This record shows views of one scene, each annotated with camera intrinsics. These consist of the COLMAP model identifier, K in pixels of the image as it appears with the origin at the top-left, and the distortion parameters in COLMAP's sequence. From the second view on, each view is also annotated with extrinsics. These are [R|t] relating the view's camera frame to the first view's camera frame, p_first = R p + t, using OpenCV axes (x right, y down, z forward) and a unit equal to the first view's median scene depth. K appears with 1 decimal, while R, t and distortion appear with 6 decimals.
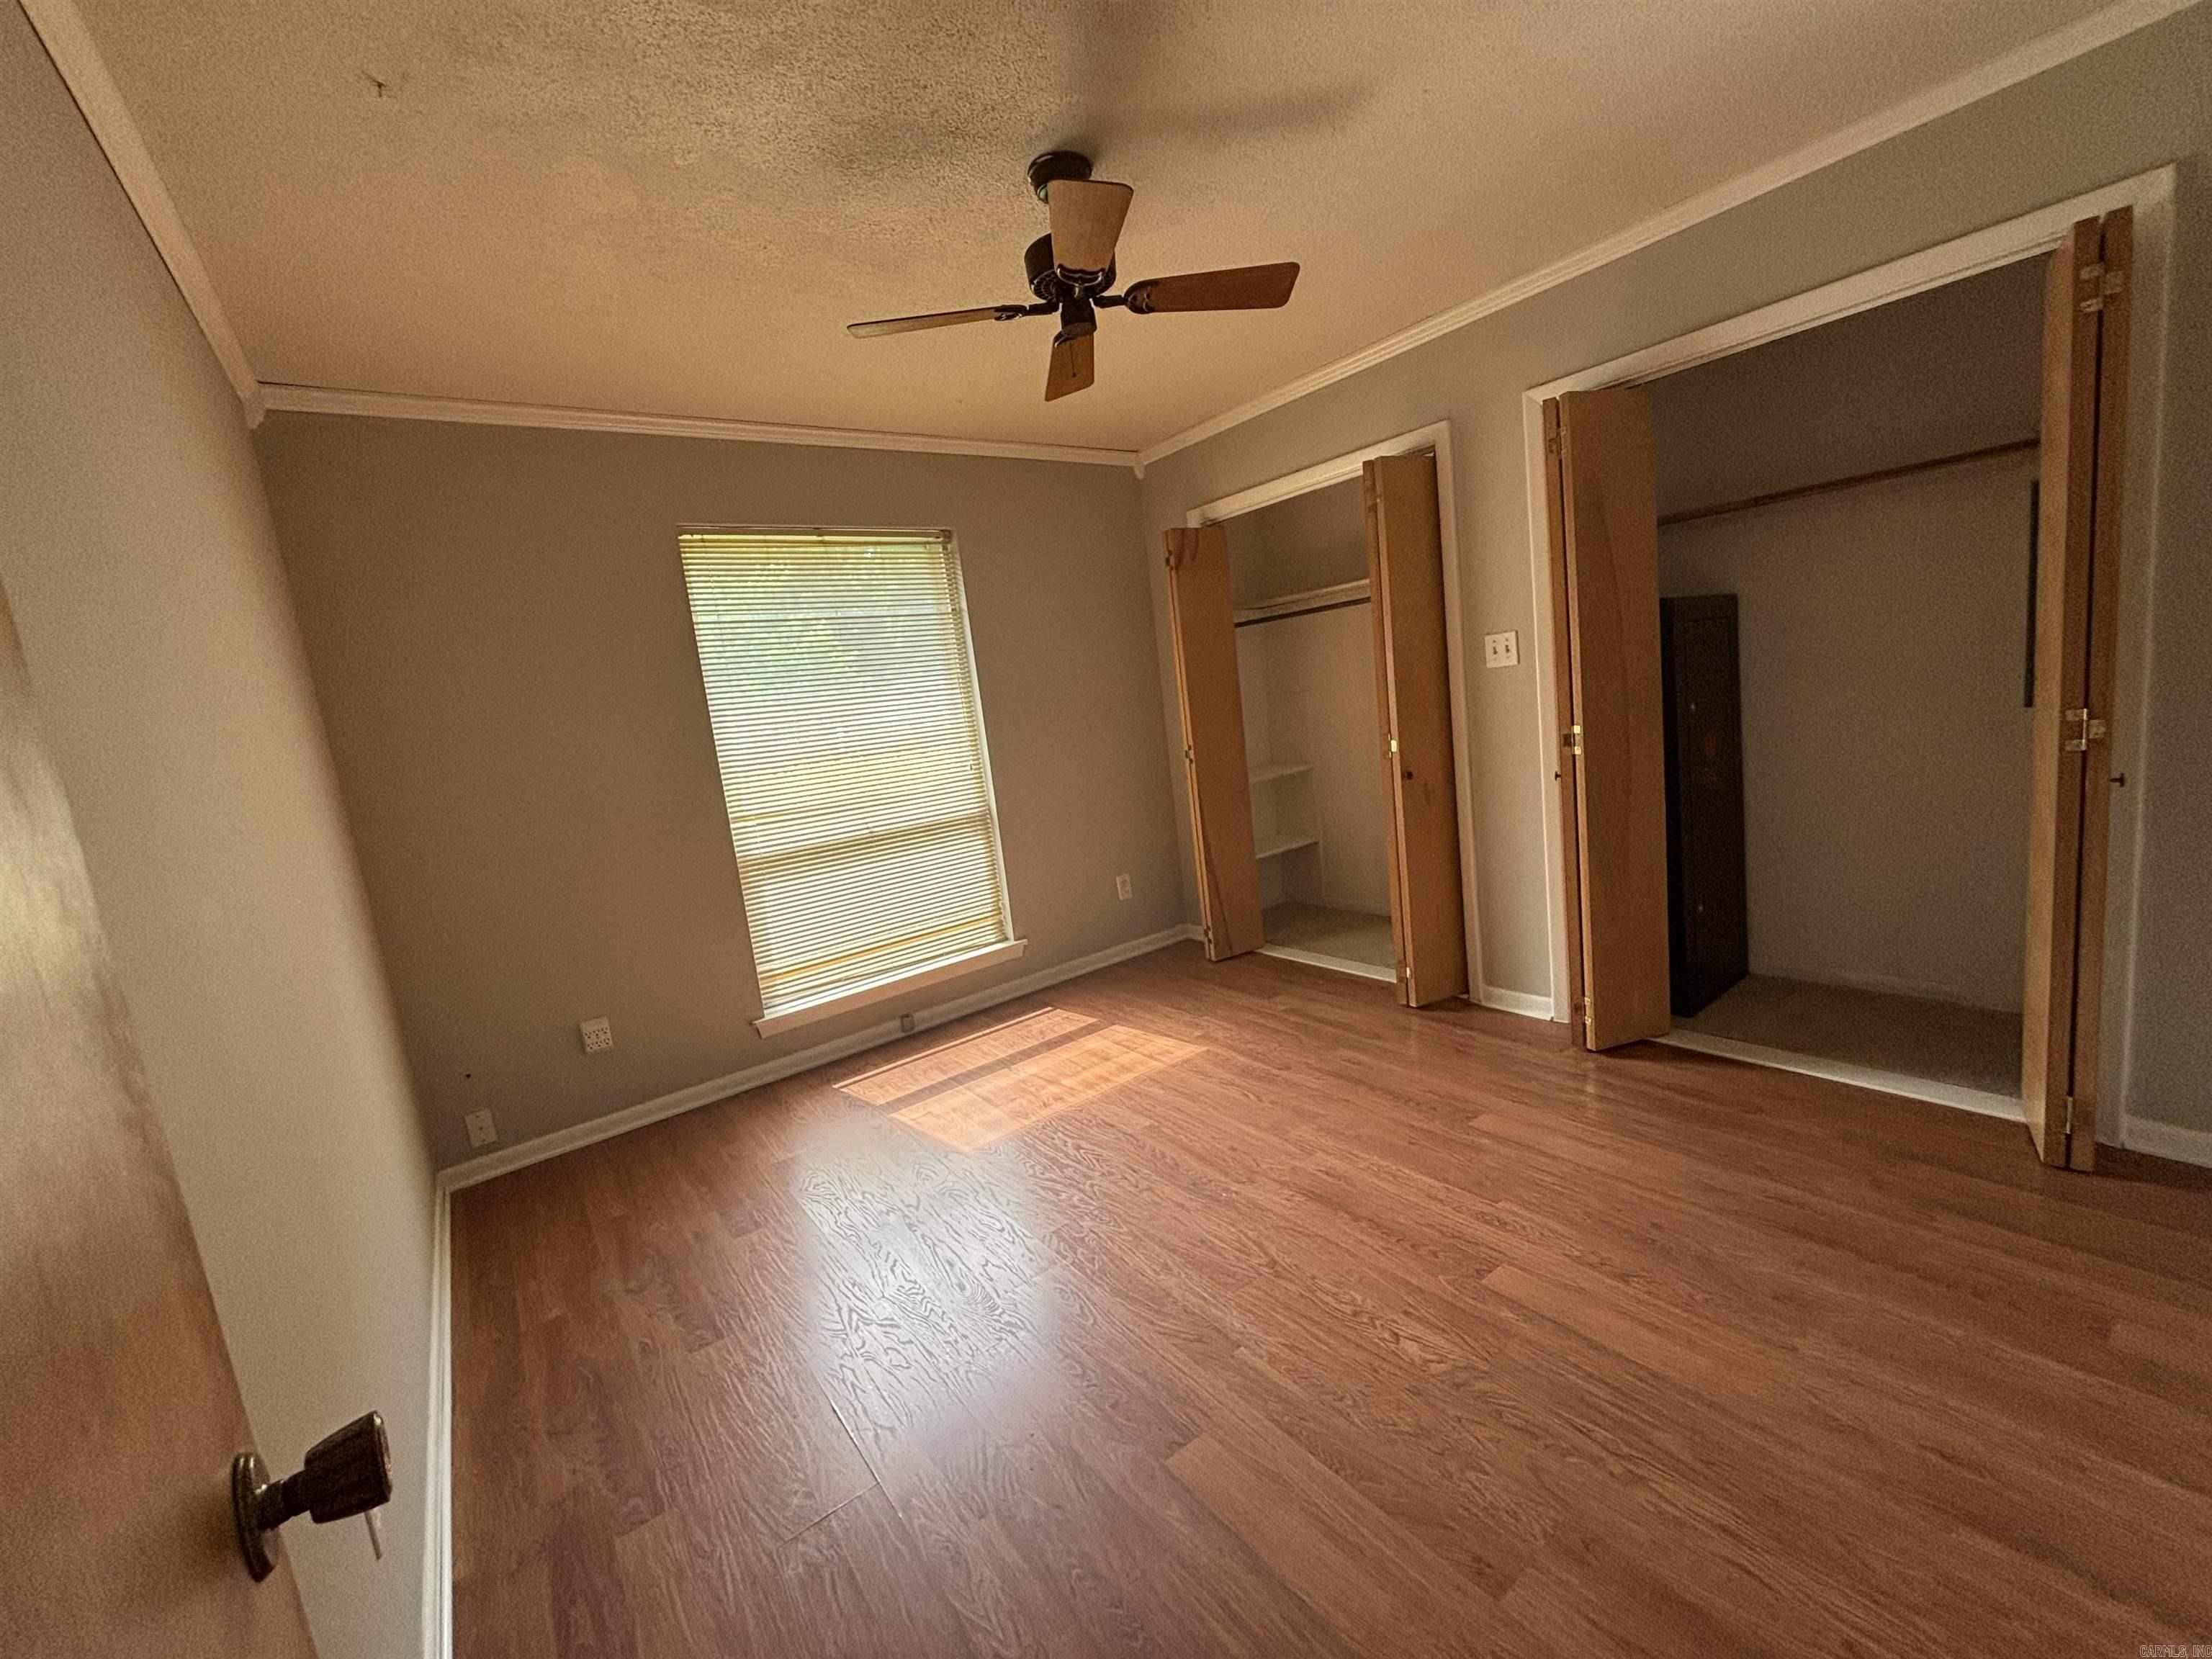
lens RADIAL K [[897.0, 0, 1109.4], [0, 897.0, 827.2], [0, 0, 1]] dist [-0.004162, 0.002814]
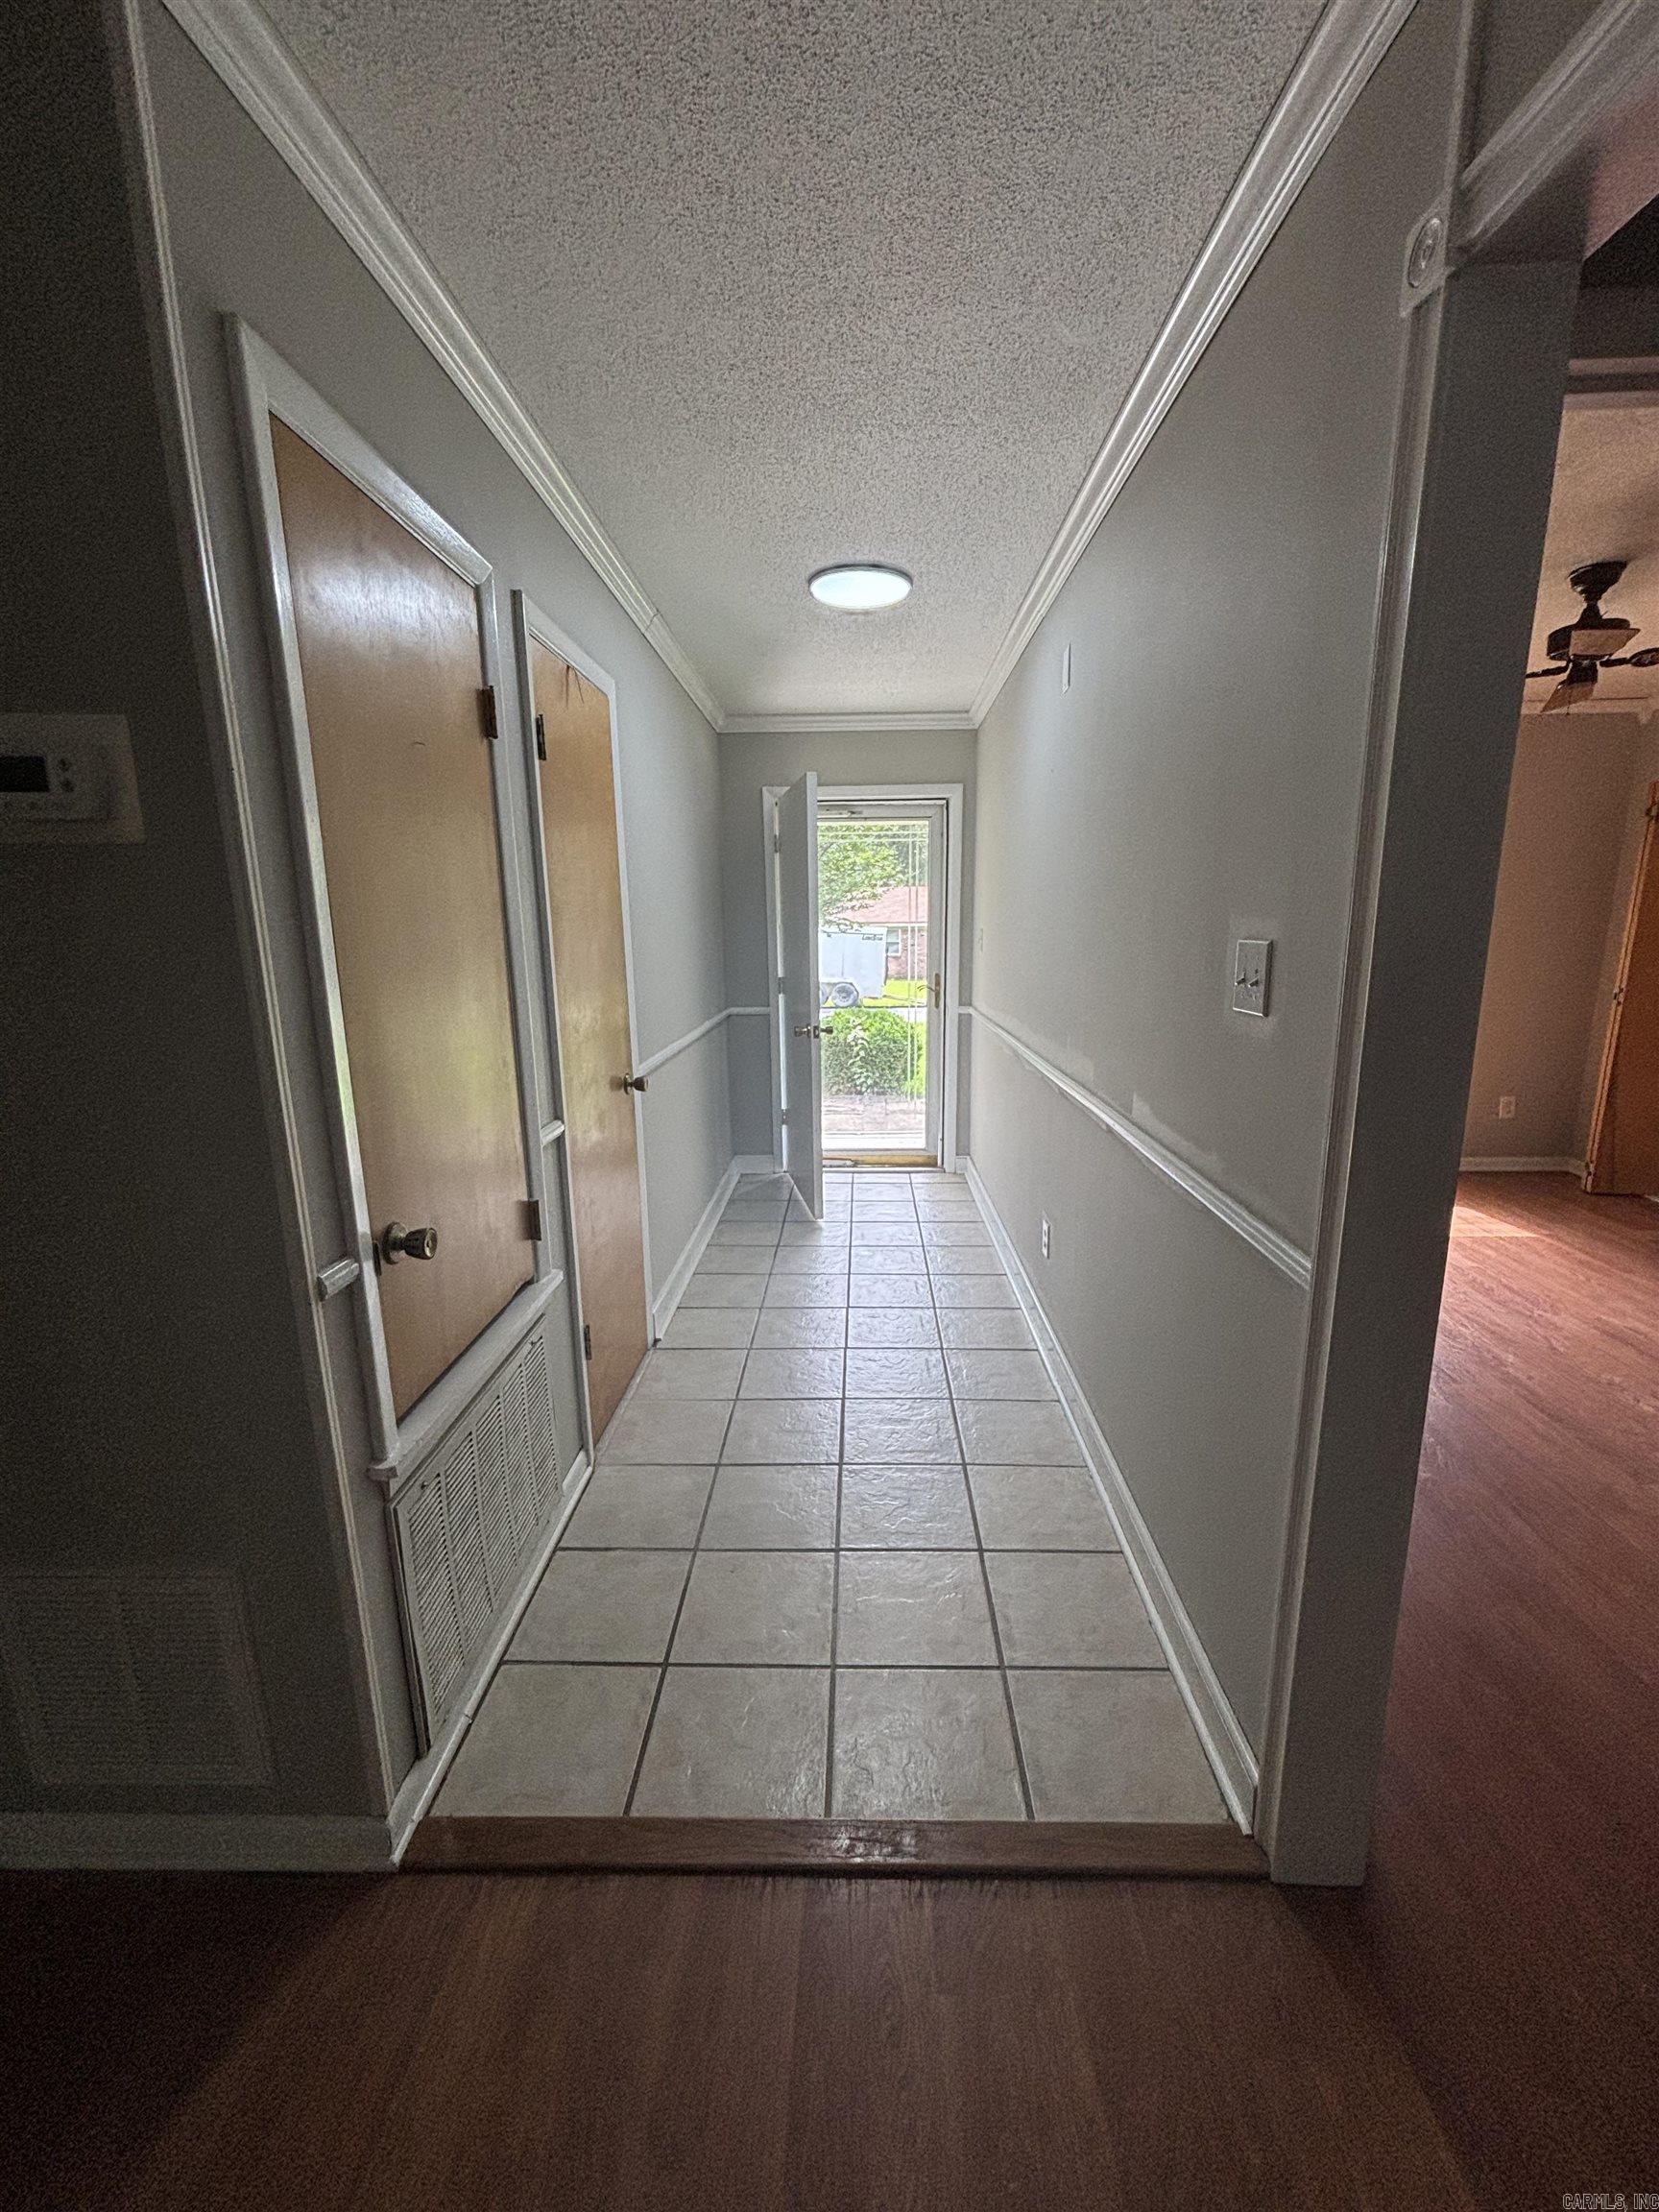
lens RADIAL K [[897.0, 0, 826.4], [0, 897.0, 1111.4], [0, 0, 1]] dist [-0.004162, 0.002814]
pose [[0.776514, 0.235080, -0.584605, 0.022563], [-0.171982, 0.971642, 0.162277, 0.068876], [0.606175, -0.025469, 0.794923, -0.725708]]
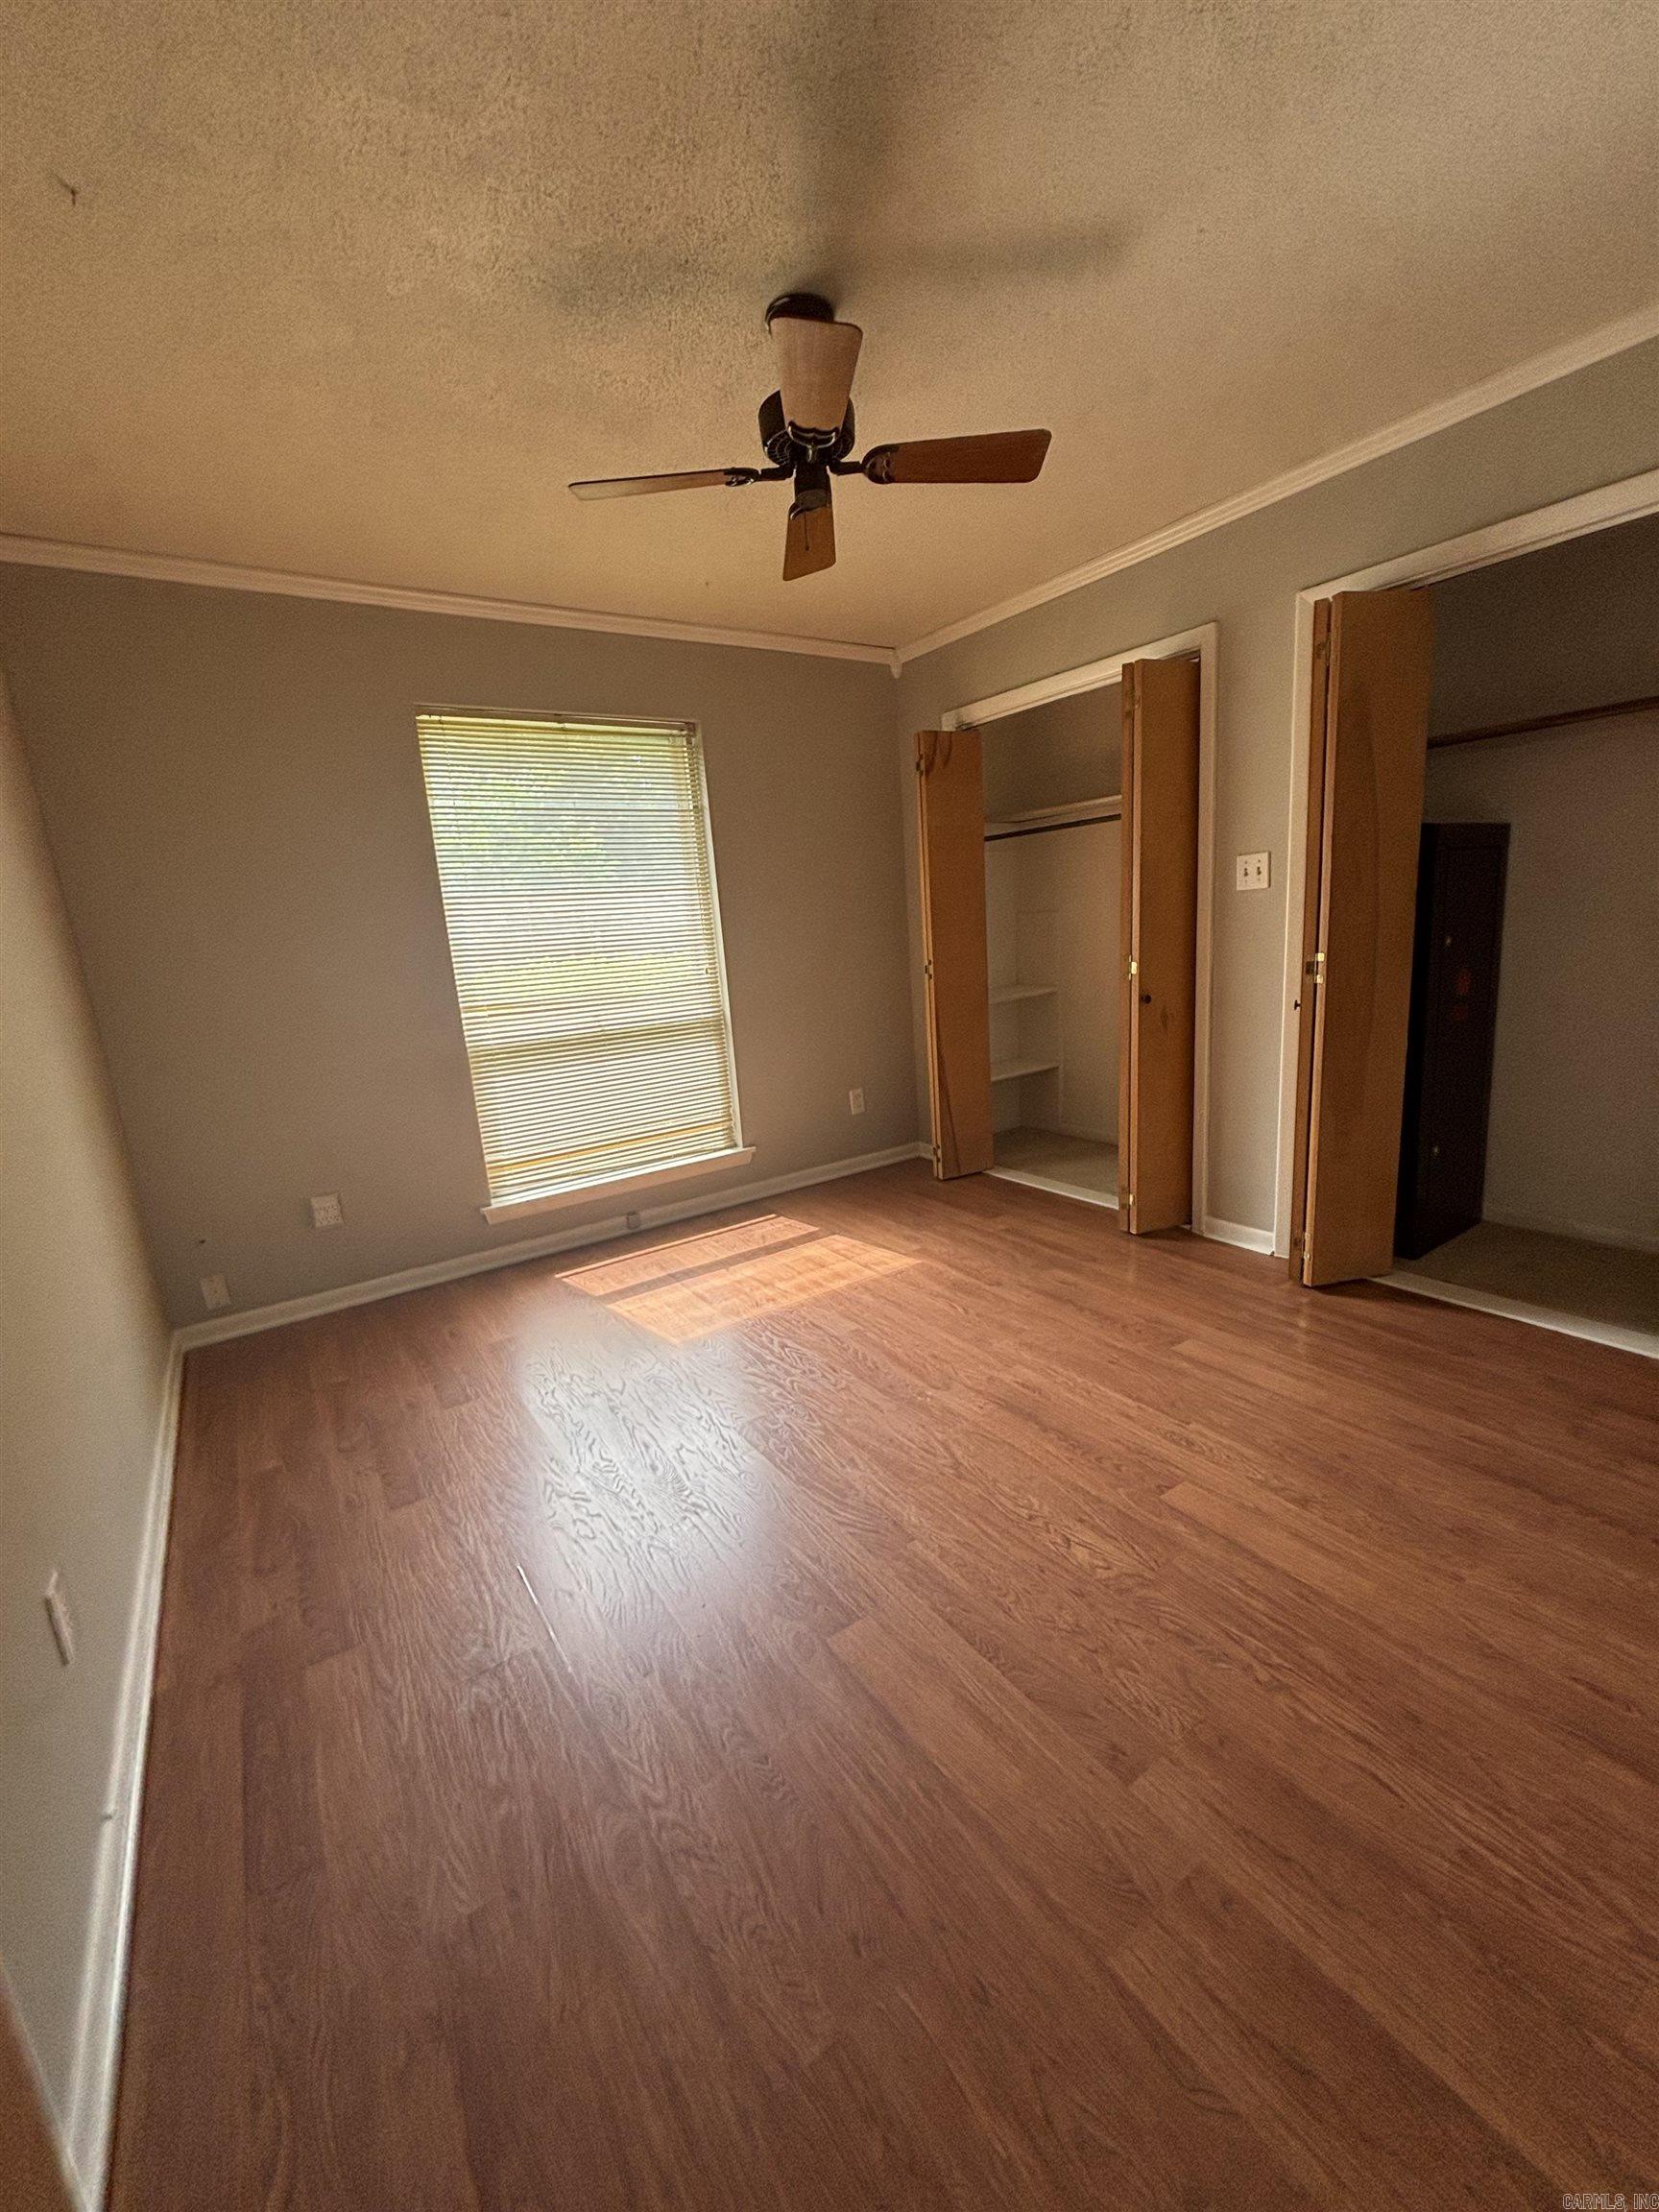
lens RADIAL K [[897.0, 0, 833.6], [0, 897.0, 1115.1], [0, 0, 1]] dist [-0.004162, 0.002814]
pose [[0.997916, 0.055991, -0.032081, 0.044954], [-0.053485, 0.995802, 0.074286, 0.018717], [0.036105, -0.072415, 0.996721, 0.007889]]
